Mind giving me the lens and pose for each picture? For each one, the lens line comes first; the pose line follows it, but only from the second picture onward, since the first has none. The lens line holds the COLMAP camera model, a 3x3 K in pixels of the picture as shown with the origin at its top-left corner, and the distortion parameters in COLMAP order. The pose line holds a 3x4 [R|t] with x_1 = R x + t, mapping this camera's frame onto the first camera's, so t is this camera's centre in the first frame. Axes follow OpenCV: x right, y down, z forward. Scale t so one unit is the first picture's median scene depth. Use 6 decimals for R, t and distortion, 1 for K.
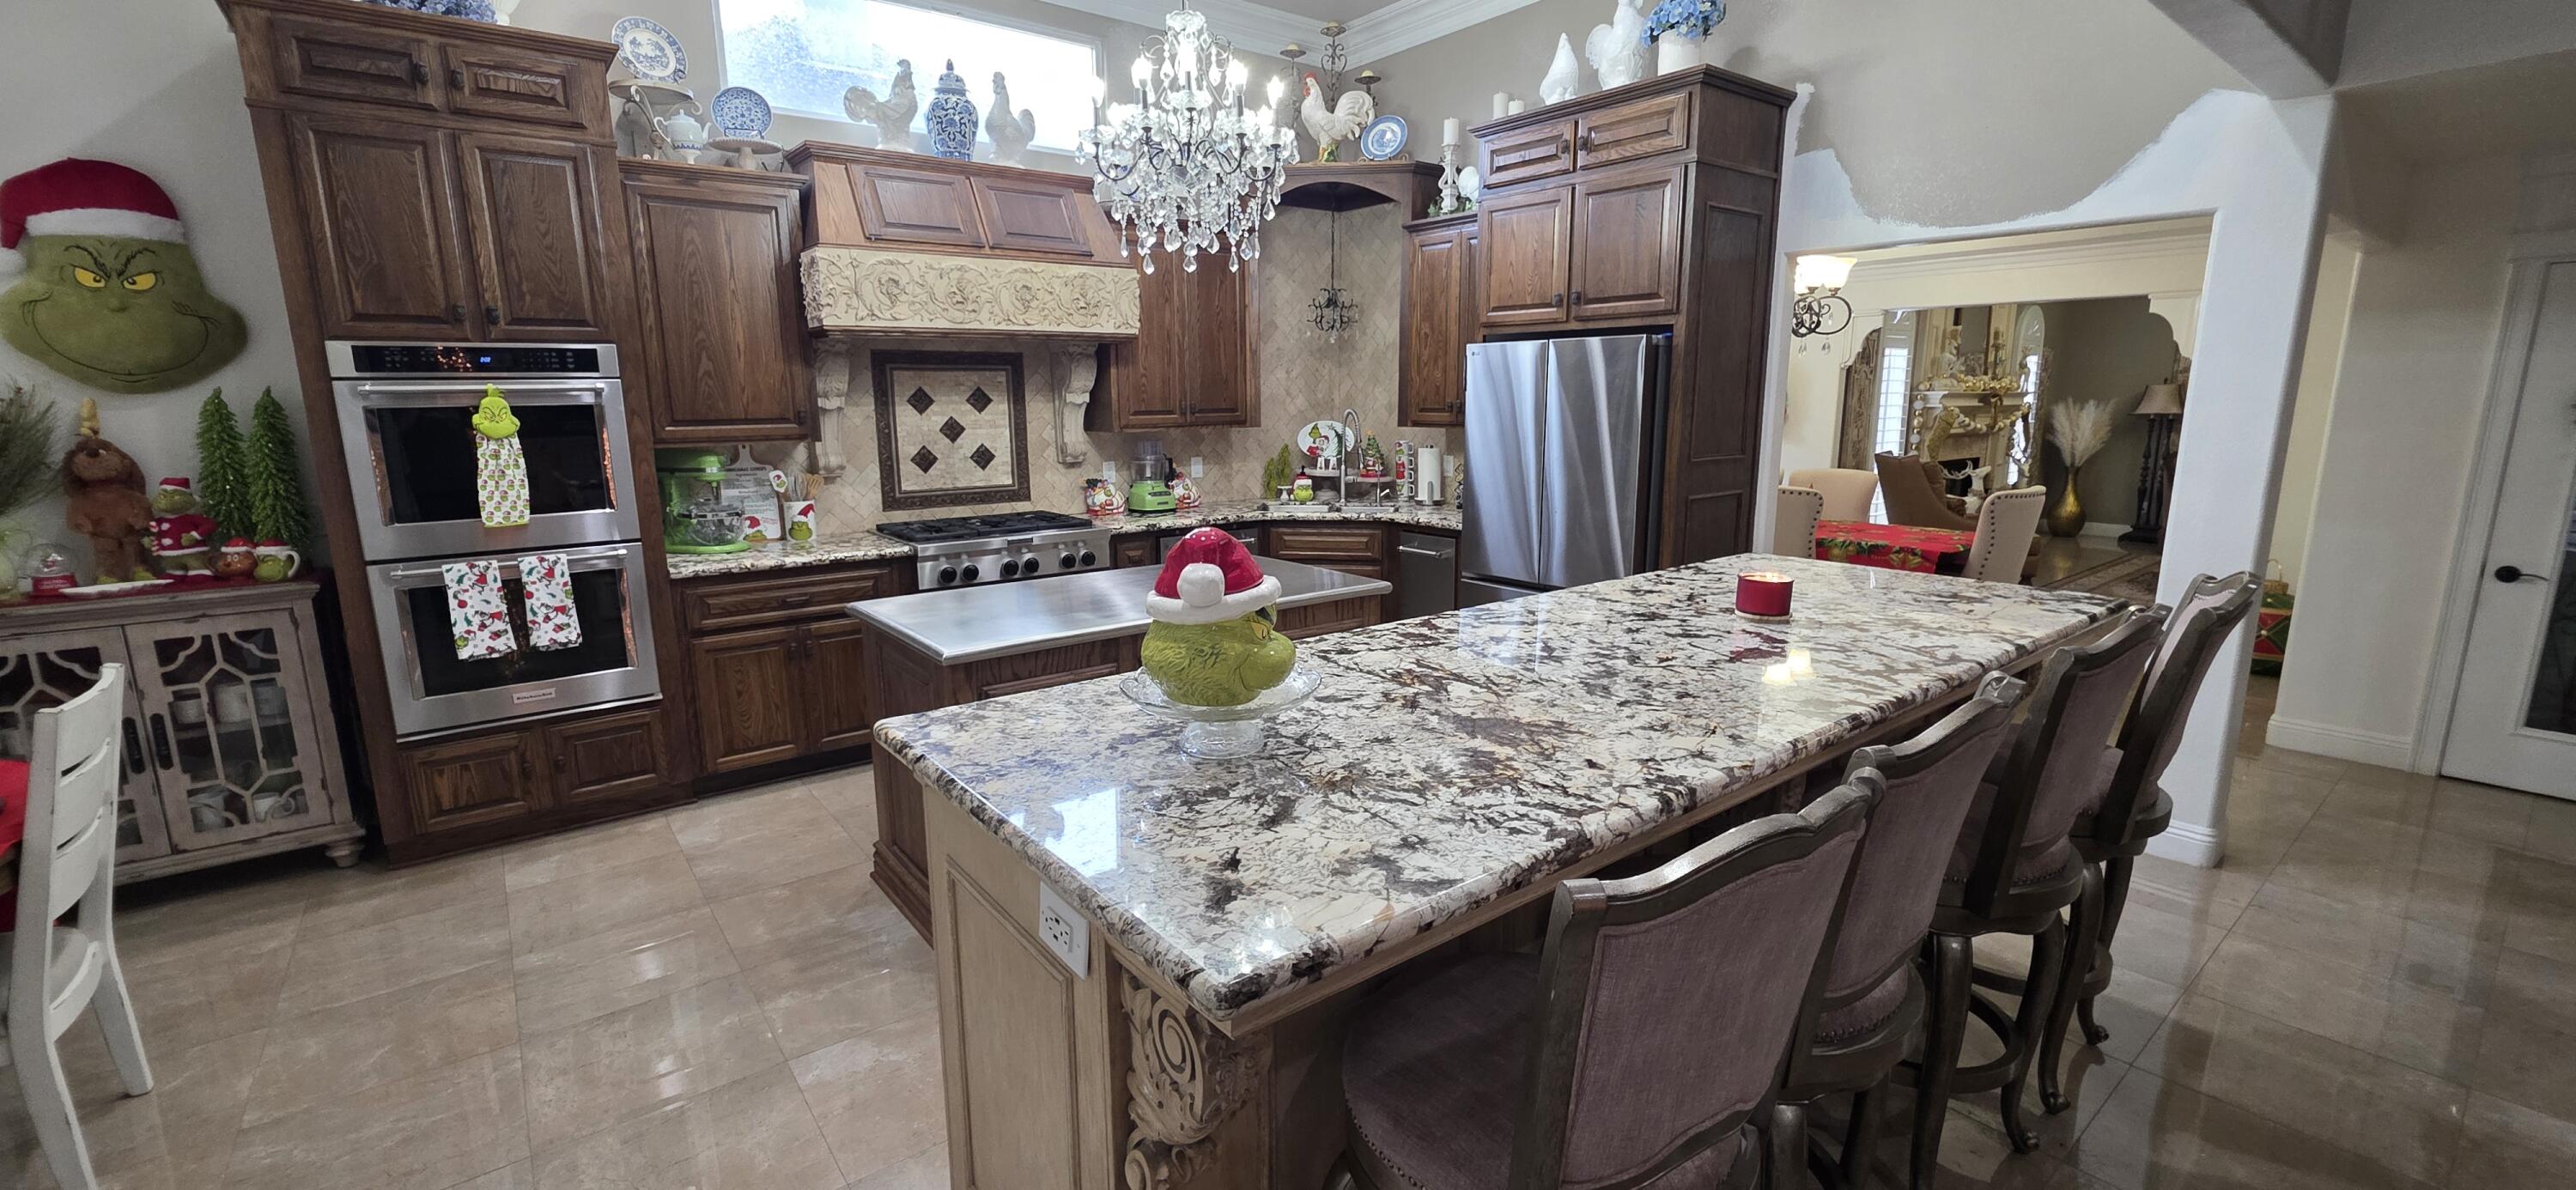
lens RADIAL K [[1034.8, 0, 1288.7], [0, 1034.8, 592.9], [0, 0, 1]] dist [0.000549, -0.000591]
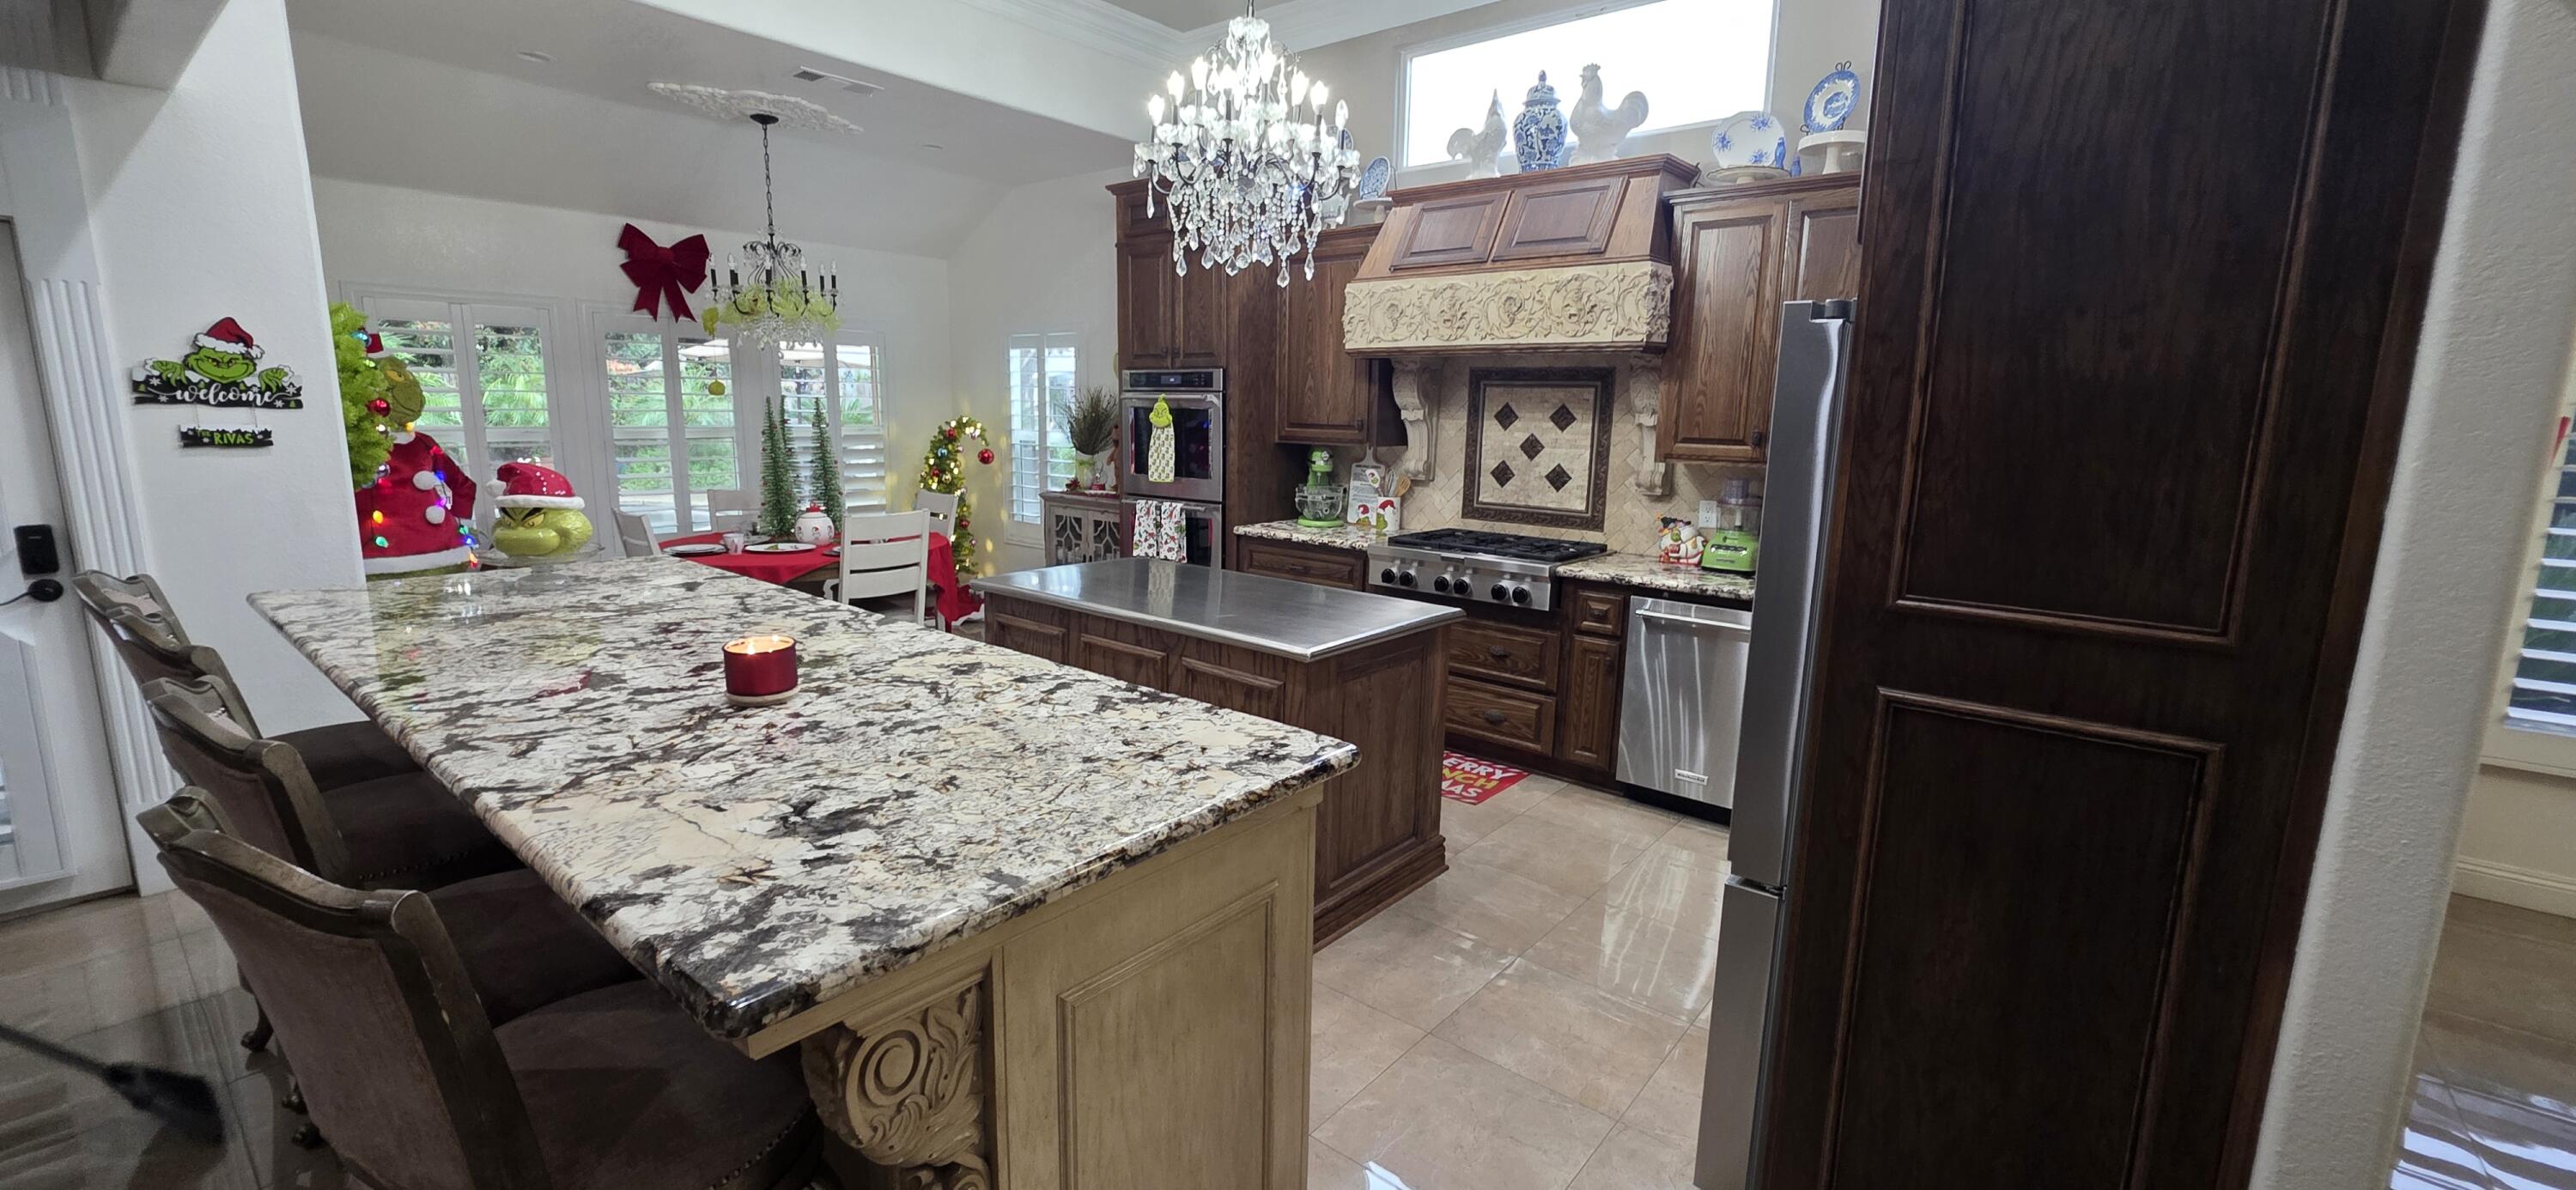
lens RADIAL K [[1034.8, 0, 1278.5], [0, 1034.8, 592.0], [0, 0, 1]] dist [0.000549, -0.000591]
pose [[0.204817, 0.187951, -0.960586, 0.751938], [-0.208729, 0.967203, 0.144741, -0.146716], [0.956286, 0.170857, 0.237330, 0.705894]]
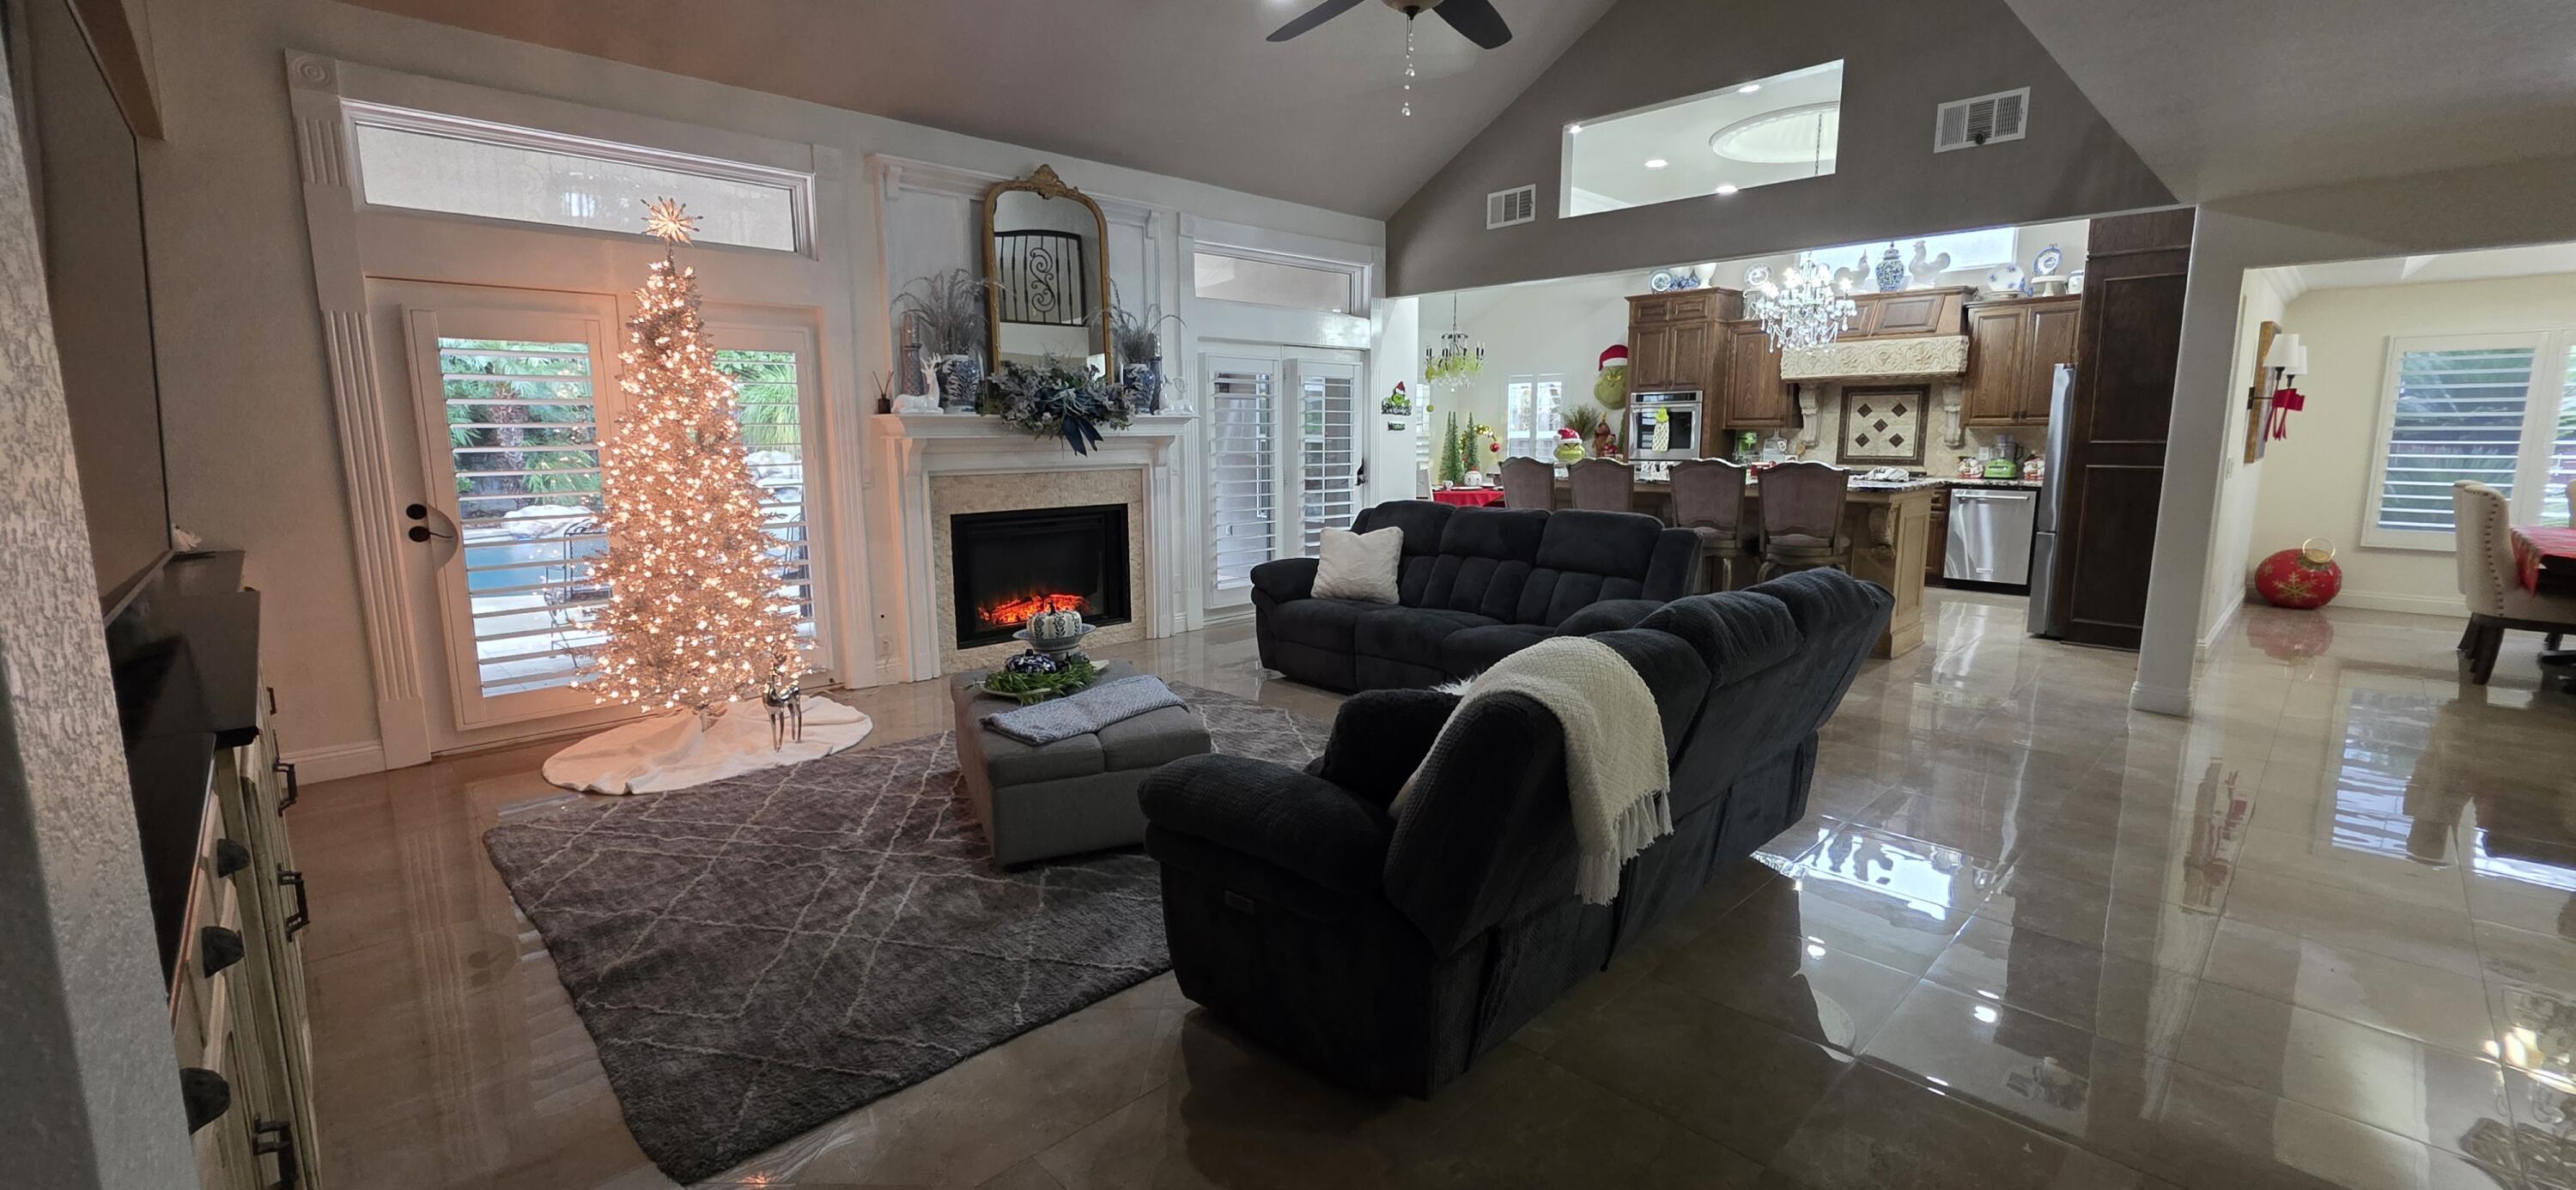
lens RADIAL K [[1034.8, 0, 1273.7], [0, 1034.8, 585.5], [0, 0, 1]] dist [0.000549, -0.000591]
pose [[0.089495, 0.156075, -0.983682, 1.909571], [-0.186894, 0.972733, 0.137334, 0.099067], [0.978295, 0.171554, 0.116225, -0.349268]]
